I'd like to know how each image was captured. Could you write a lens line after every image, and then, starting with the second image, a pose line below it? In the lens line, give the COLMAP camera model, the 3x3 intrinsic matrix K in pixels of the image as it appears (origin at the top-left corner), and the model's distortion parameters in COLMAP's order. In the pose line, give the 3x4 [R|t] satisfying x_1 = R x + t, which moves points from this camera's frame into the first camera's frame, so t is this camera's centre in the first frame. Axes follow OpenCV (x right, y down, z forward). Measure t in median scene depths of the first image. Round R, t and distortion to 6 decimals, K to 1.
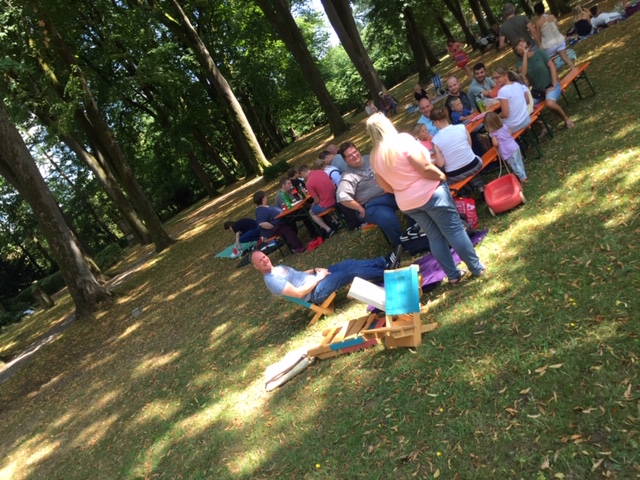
lens RADIAL K [[536.1, 0, 320.0], [0, 536.1, 240.0], [0, 0, 1]] dist [0.056766, -0.091716]
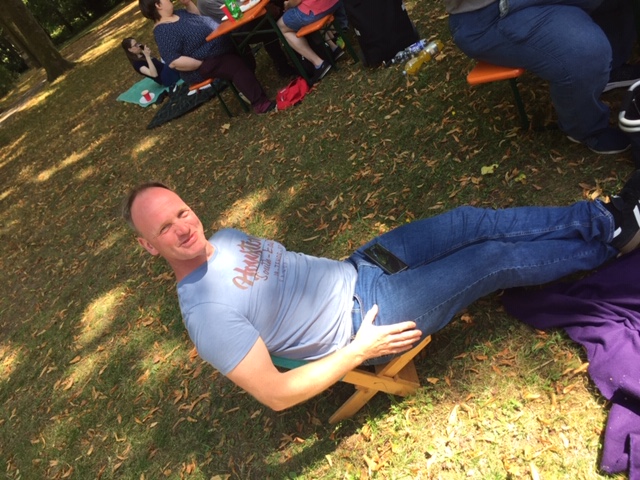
lens RADIAL K [[536.1, 0, 320.0], [0, 536.1, 240.0], [0, 0, 1]] dist [0.056766, -0.091716]
pose [[0.994831, -0.040636, 0.093059, -0.029400], [0.007750, 0.944147, 0.329433, -0.023620], [-0.101248, -0.327009, 0.939582, 0.388762]]
